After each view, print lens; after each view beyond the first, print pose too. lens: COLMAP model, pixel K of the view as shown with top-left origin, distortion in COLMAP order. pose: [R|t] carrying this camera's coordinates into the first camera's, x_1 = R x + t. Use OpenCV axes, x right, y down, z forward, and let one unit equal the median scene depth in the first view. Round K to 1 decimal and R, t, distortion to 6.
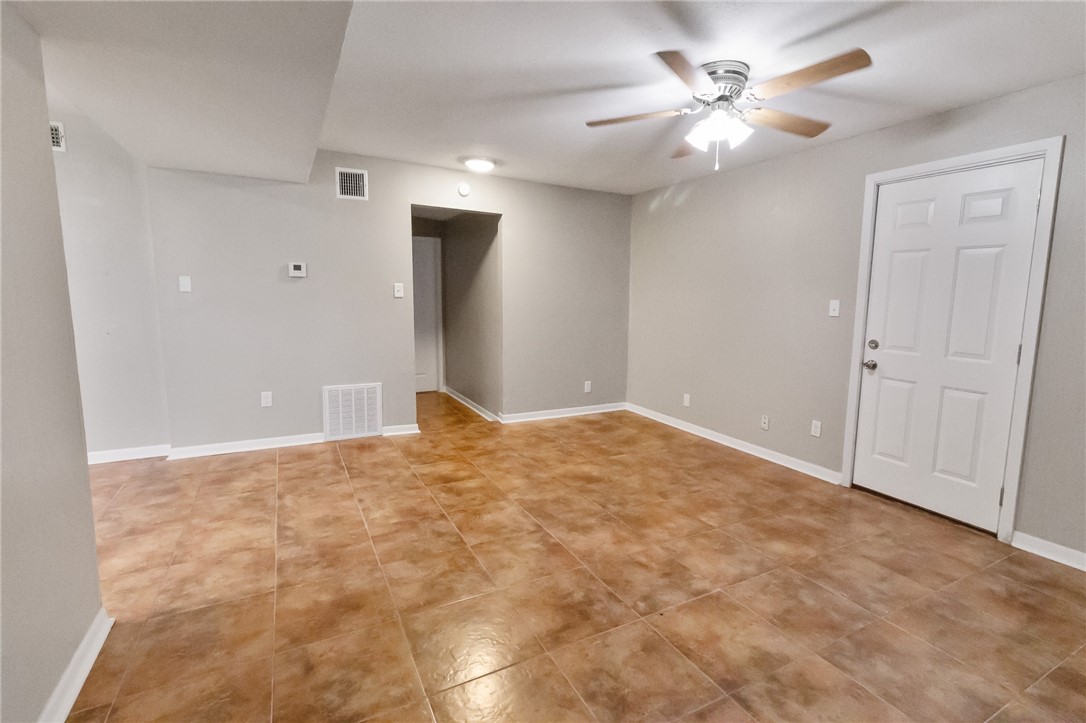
lens RADIAL K [[491.7, 0, 537.8], [0, 491.7, 350.8], [0, 0, 1]] dist [0.000195, 0.000194]
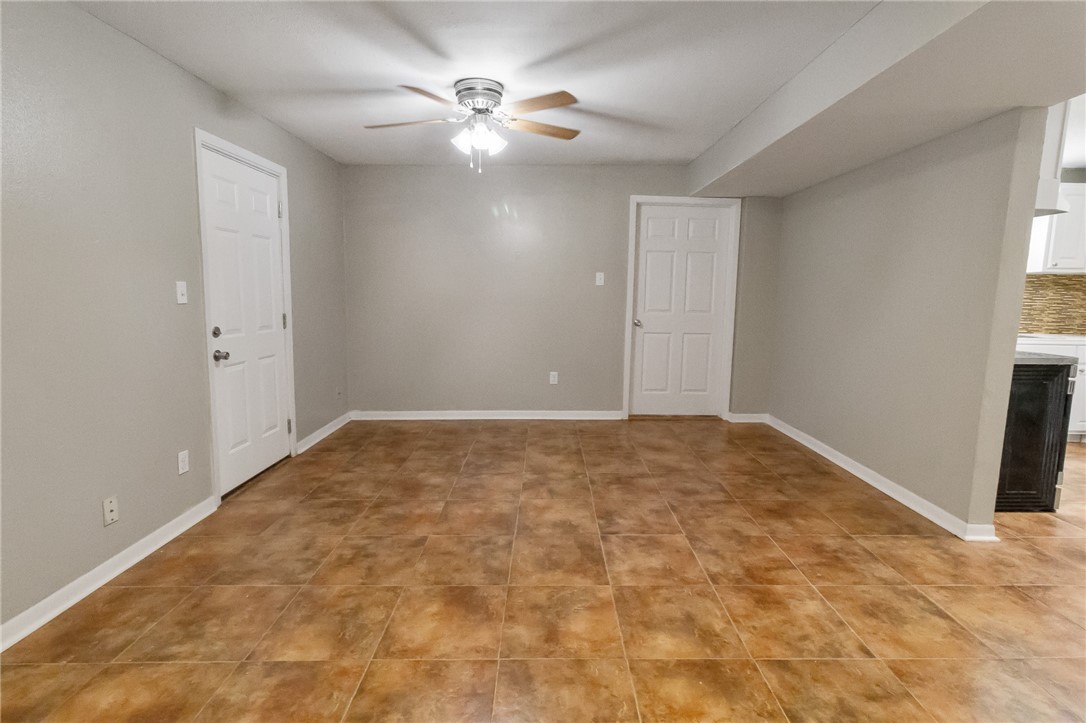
lens RADIAL K [[506.7, 0, 548.5], [0, 506.7, 353.5], [0, 0, 1]] dist [0.002741, 0.001112]
pose [[-0.896711, -0.079997, 0.435327, -0.288902], [0.028226, 0.971194, 0.236612, -0.202743], [-0.441716, 0.224460, -0.868622, 1.784968]]
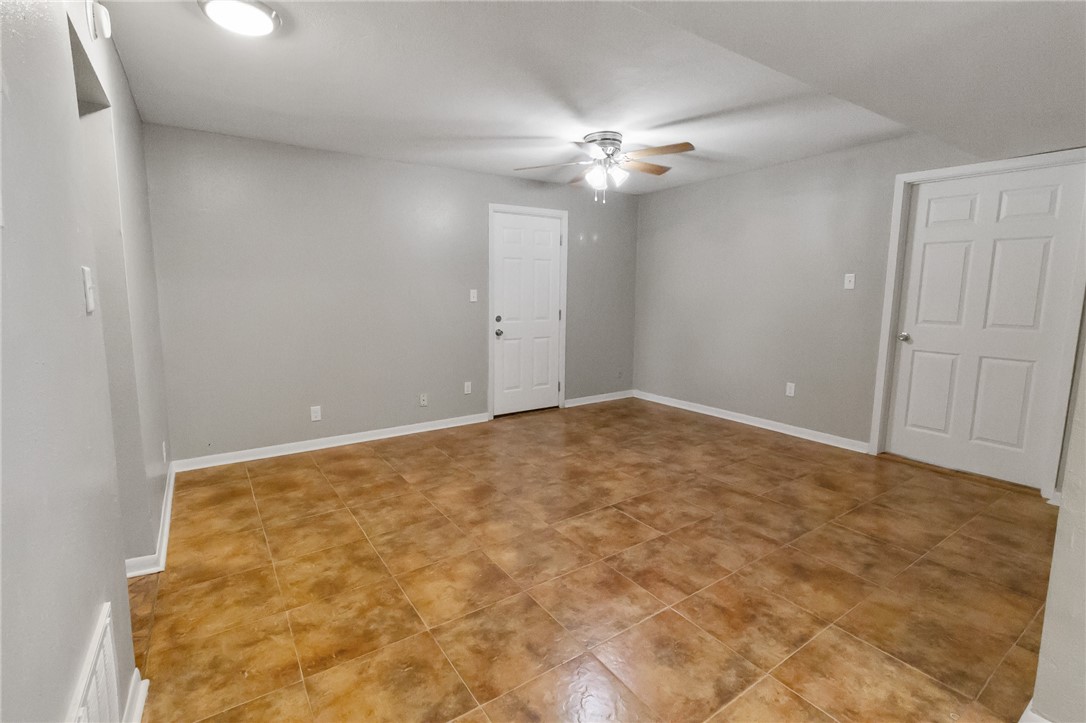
lens RADIAL K [[506.7, 0, 548.5], [0, 506.7, 353.5], [0, 0, 1]] dist [0.002741, 0.001112]
pose [[-0.126849, -0.146581, 0.981032, -1.016200], [0.111819, 0.980604, 0.160975, -0.164794], [-0.985599, 0.130118, -0.107998, 1.199167]]
